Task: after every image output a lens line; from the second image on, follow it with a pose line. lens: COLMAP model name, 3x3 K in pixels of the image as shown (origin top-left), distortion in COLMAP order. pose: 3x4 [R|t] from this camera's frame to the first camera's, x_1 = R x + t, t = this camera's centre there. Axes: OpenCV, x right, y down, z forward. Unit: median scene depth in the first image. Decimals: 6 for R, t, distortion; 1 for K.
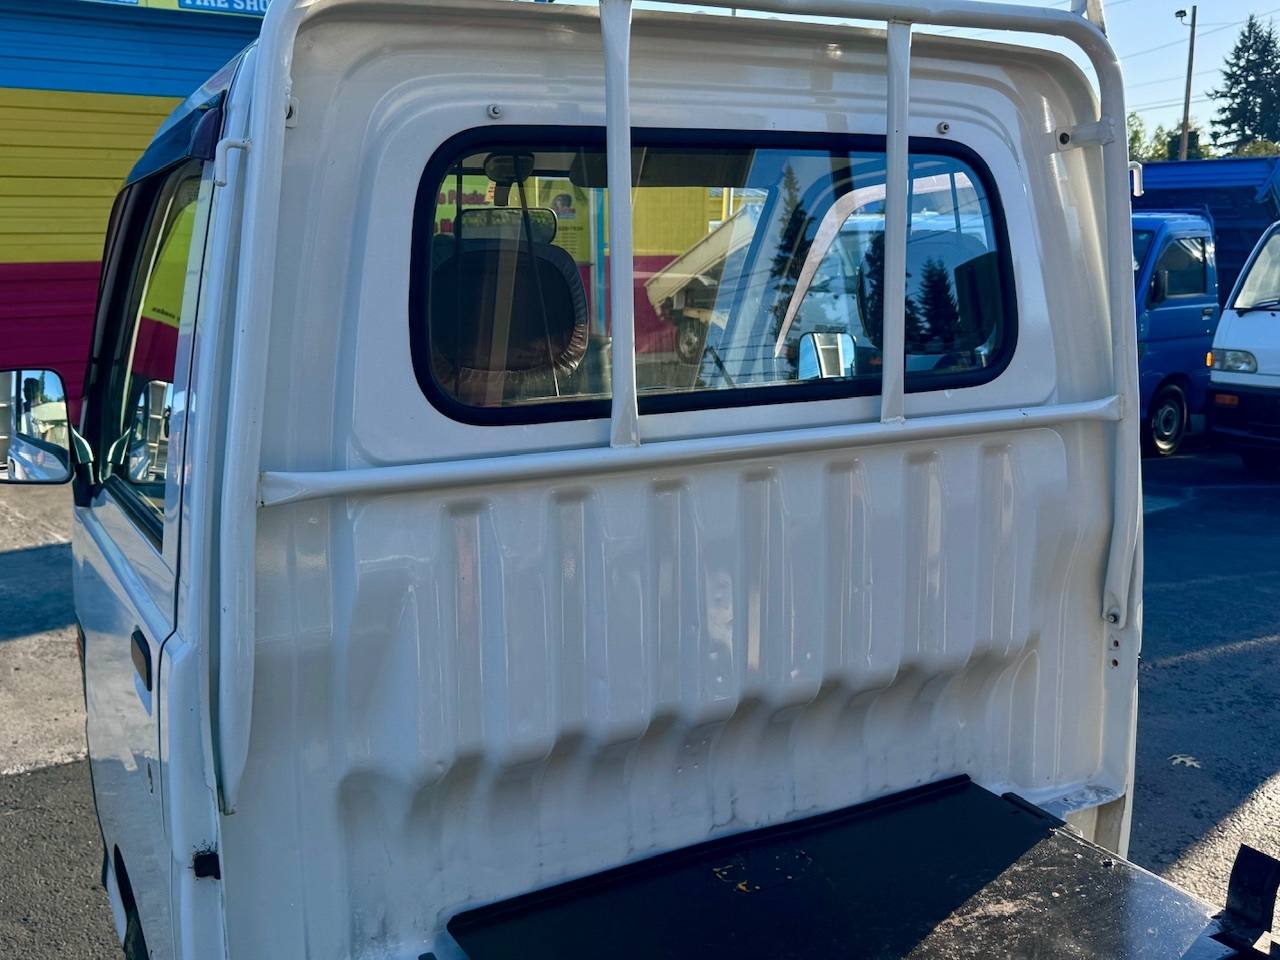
lens RADIAL K [[1275.4, 0, 639.1], [0, 1275.4, 480.5], [0, 0, 1]] dist [0.011563, 0.000000]
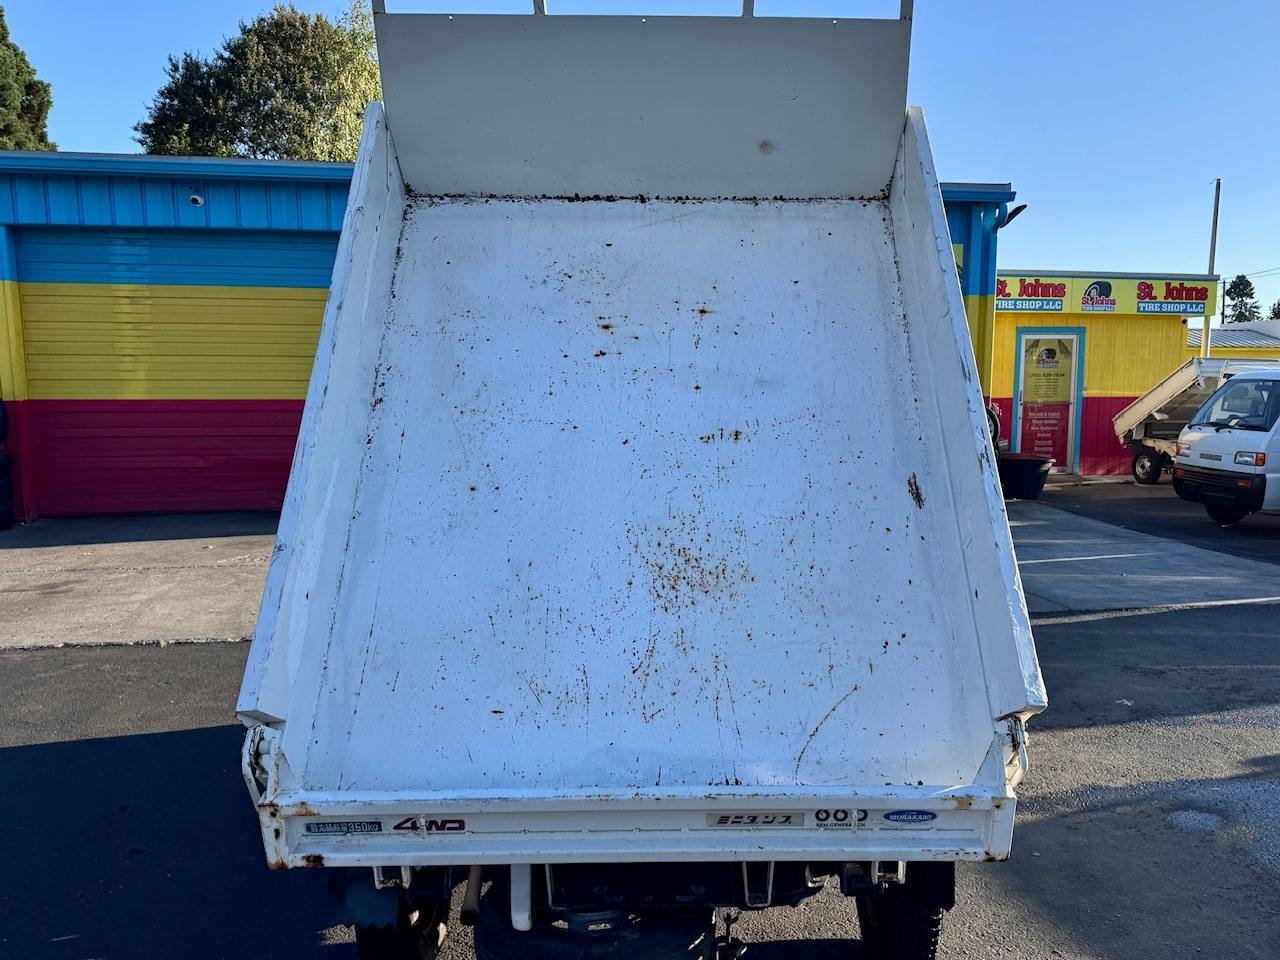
lens RADIAL K [[1090.0, 0, 702.9], [0, 1090.0, 534.8], [0, 0, 1]] dist [0.023859, -0.012450]
pose [[0.896885, 0.068196, -0.436975, 1.193203], [-0.088022, 0.995798, -0.025255, 0.194203], [0.433417, 0.061114, 0.899119, -1.137098]]
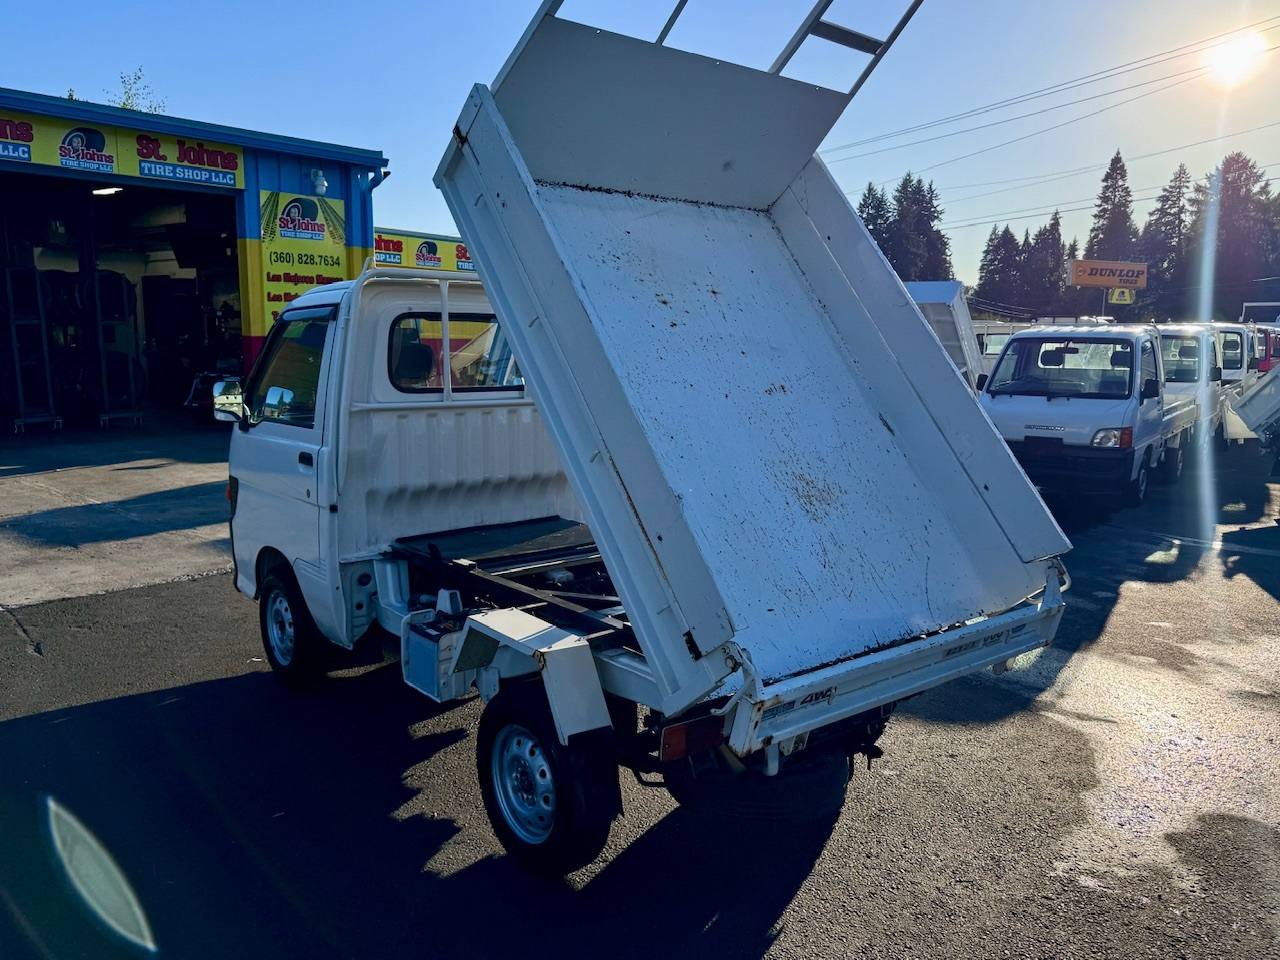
lens RADIAL K [[982.4, 0, 652.0], [0, 982.4, 477.6], [0, 0, 1]] dist [0.042383, -0.062086]
pose [[0.978225, -0.006014, 0.207459, -0.019586], [0.013125, 0.999372, -0.032916, 0.234977], [-0.207131, 0.034922, 0.977690, -1.488306]]
